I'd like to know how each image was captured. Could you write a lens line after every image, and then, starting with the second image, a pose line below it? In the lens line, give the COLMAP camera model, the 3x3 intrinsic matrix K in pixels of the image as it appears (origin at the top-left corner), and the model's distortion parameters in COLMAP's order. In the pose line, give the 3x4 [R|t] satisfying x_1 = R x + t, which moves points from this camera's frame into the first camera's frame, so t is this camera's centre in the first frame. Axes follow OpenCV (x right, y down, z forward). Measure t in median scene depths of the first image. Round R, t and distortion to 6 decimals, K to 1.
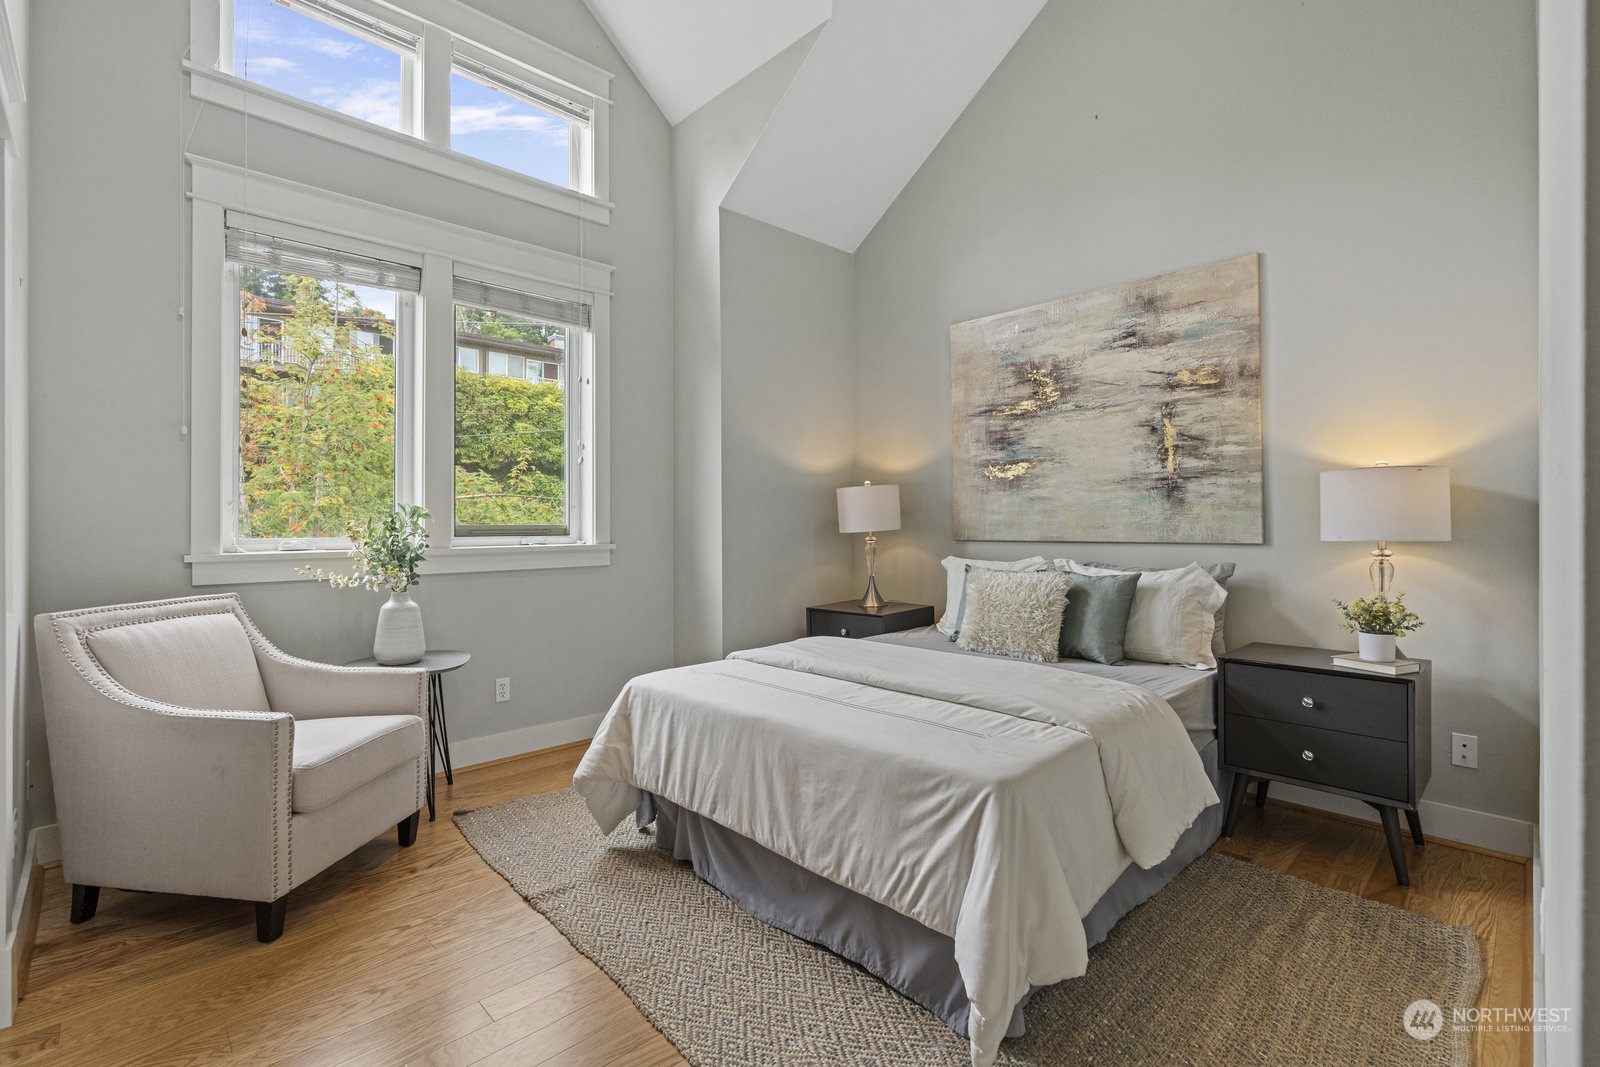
lens RADIAL K [[730.4, 0, 786.9], [0, 730.4, 505.3], [0, 0, 1]] dist [-0.008939, 0.000719]
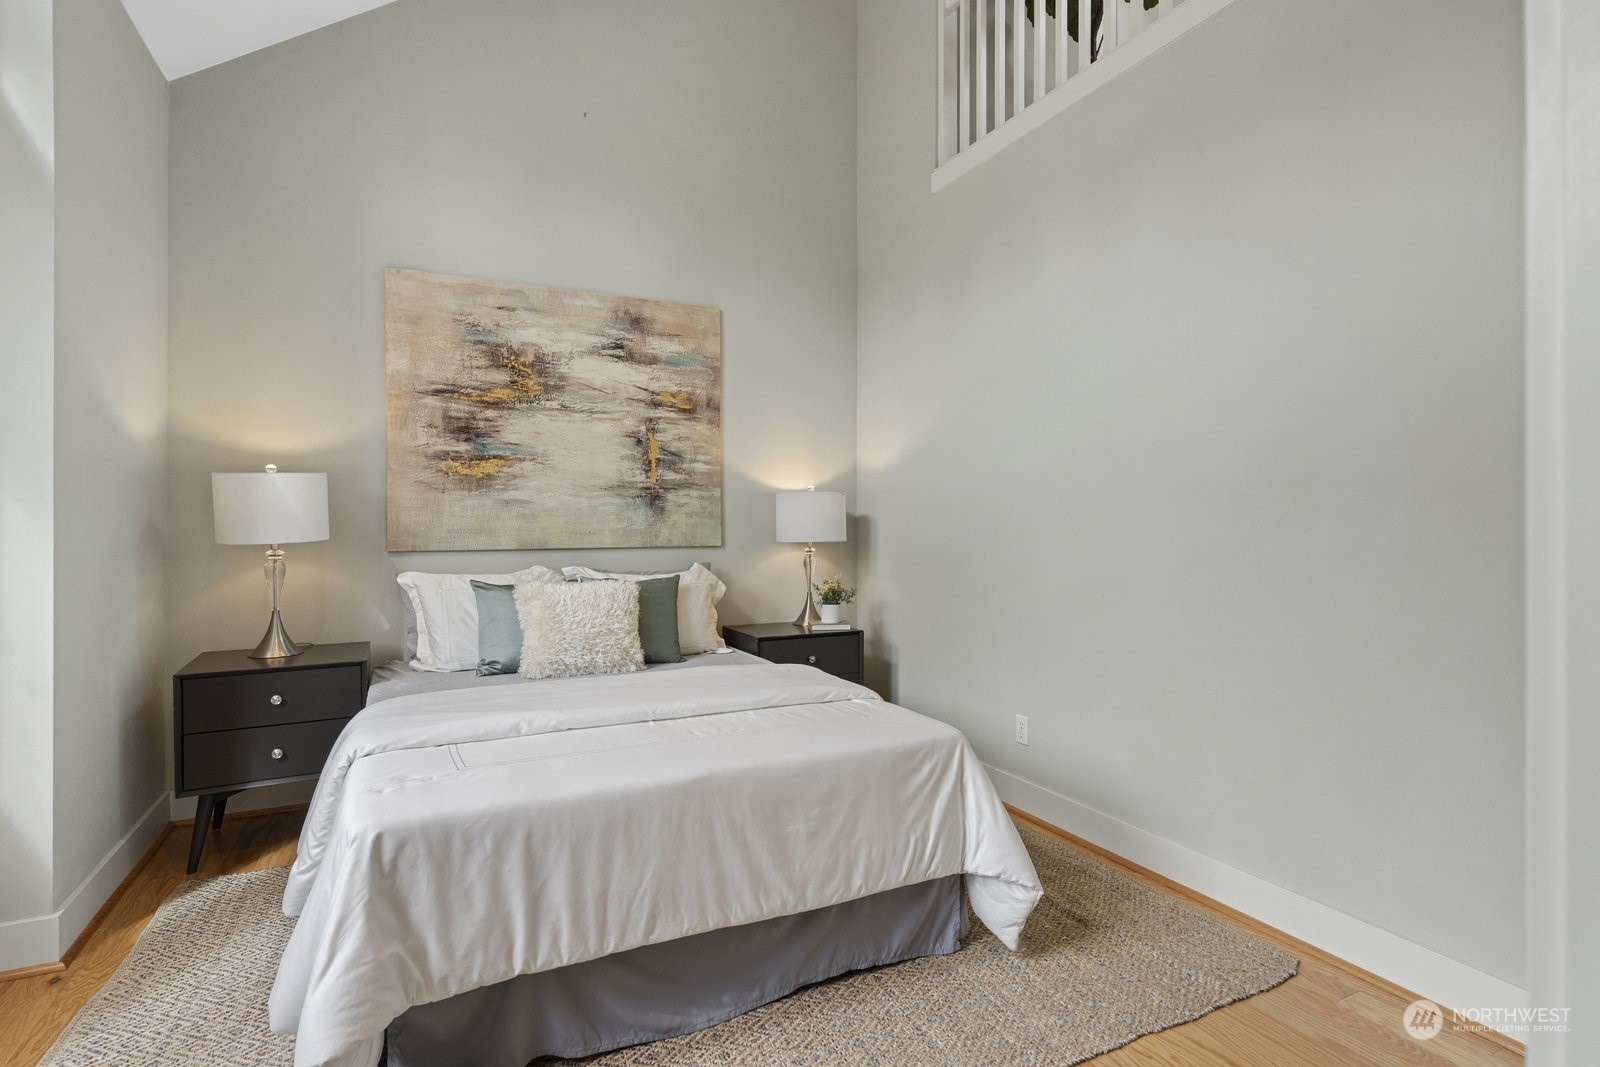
lens RADIAL K [[782.6, 0, 840.8], [0, 782.6, 510.8], [0, 0, 1]] dist [-0.011596, 0.007738]
pose [[0.274494, 0.021081, 0.961358, -0.568406], [-0.024256, 0.999593, -0.014994, 0.008469], [-0.961283, -0.019203, 0.274894, 0.438670]]
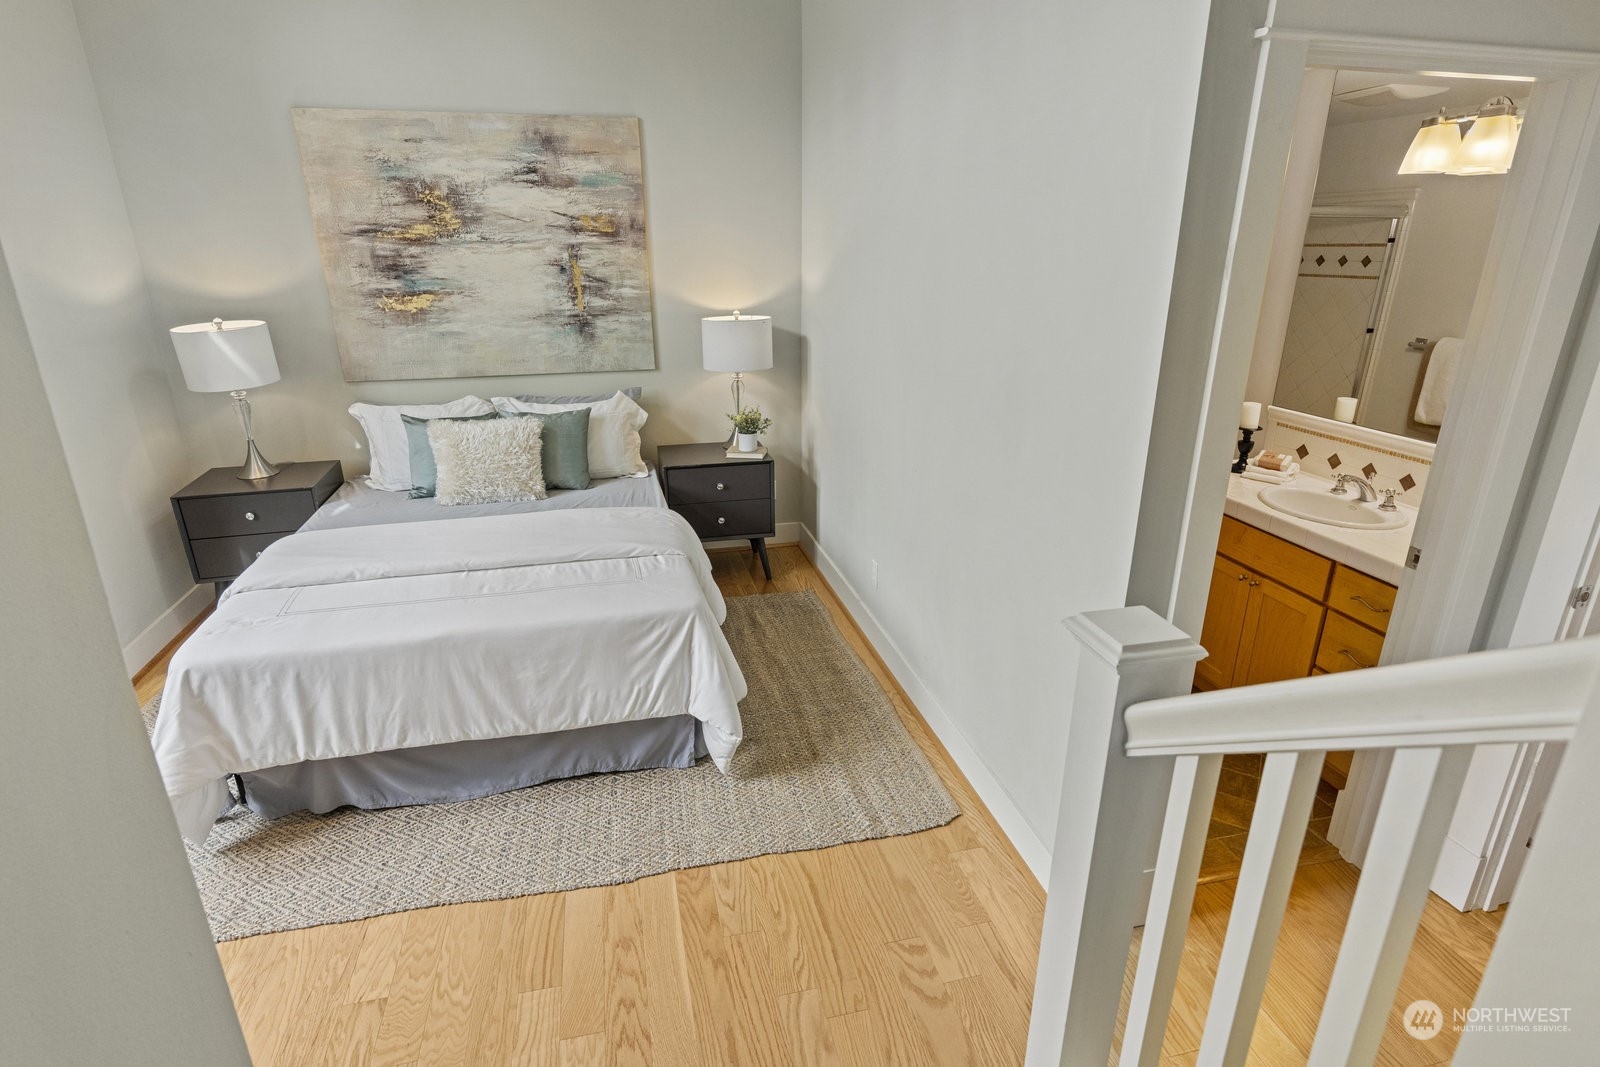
lens RADIAL K [[832.5, 0, 836.1], [0, 832.5, 513.8], [0, 0, 1]] dist [-0.002467, 0.001086]
pose [[0.479524, -0.266437, 0.836103, -0.489210], [-0.024719, 0.948313, 0.316371, -0.177662], [-0.877180, -0.172375, 0.448153, 0.016141]]
